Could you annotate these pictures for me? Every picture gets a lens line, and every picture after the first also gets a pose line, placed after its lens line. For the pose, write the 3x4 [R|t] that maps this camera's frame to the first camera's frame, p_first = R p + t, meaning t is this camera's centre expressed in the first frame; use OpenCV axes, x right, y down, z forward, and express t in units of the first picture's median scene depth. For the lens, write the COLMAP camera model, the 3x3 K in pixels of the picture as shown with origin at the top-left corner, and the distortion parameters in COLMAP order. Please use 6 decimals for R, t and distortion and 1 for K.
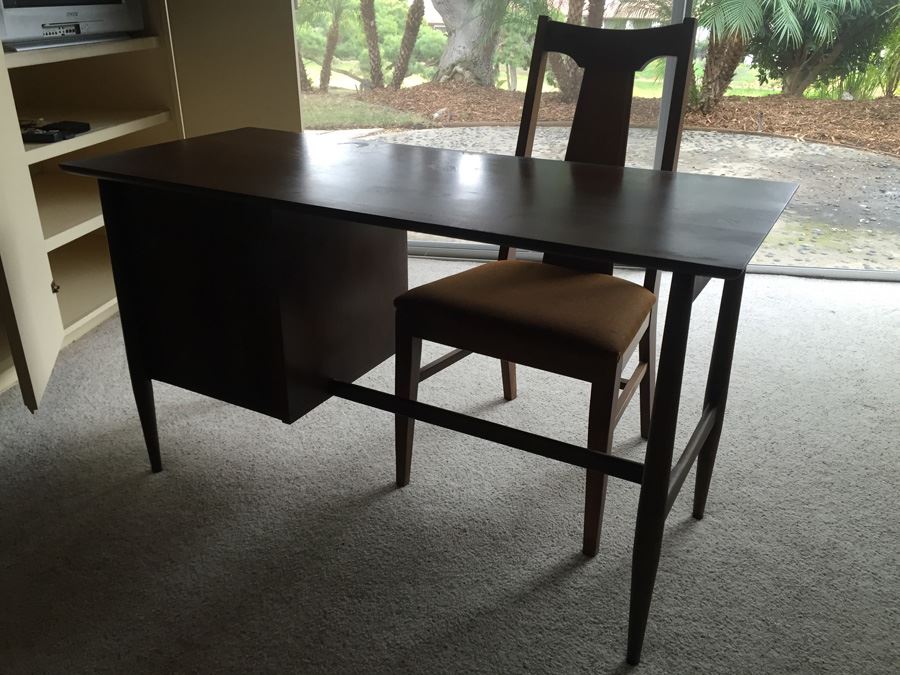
lens RADIAL K [[772.9, 0, 446.3], [0, 772.9, 337.0], [0, 0, 1]] dist [0.099756, -0.145883]
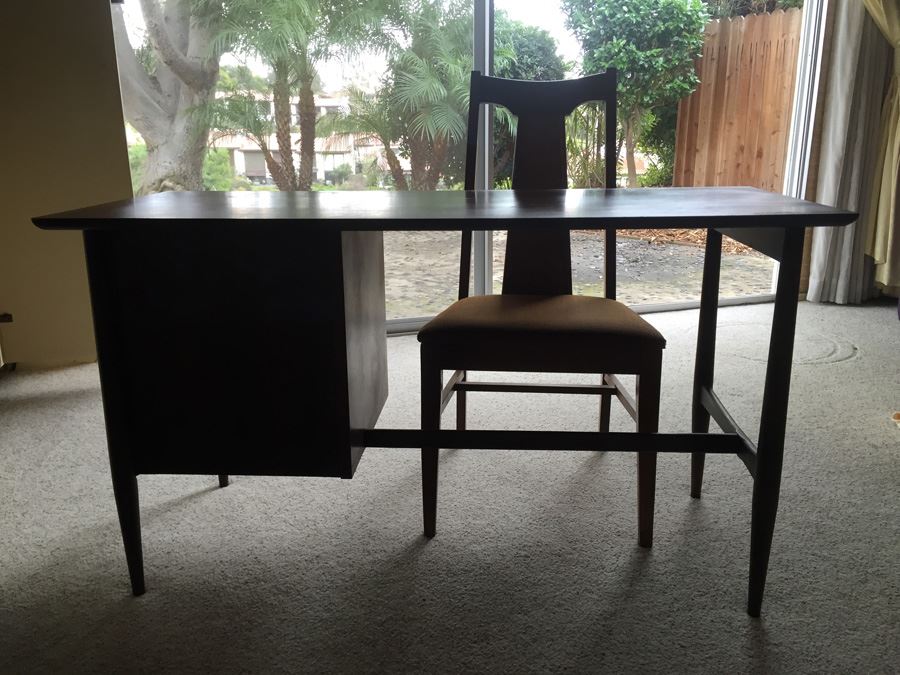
lens RADIAL K [[772.9, 0, 446.3], [0, 772.9, 337.0], [0, 0, 1]] dist [0.099756, -0.145883]
pose [[0.902427, -0.124698, 0.412403, -0.398099], [0.186325, 0.976014, -0.112603, 0.064618], [-0.388470, 0.178457, 0.904016, 0.095637]]
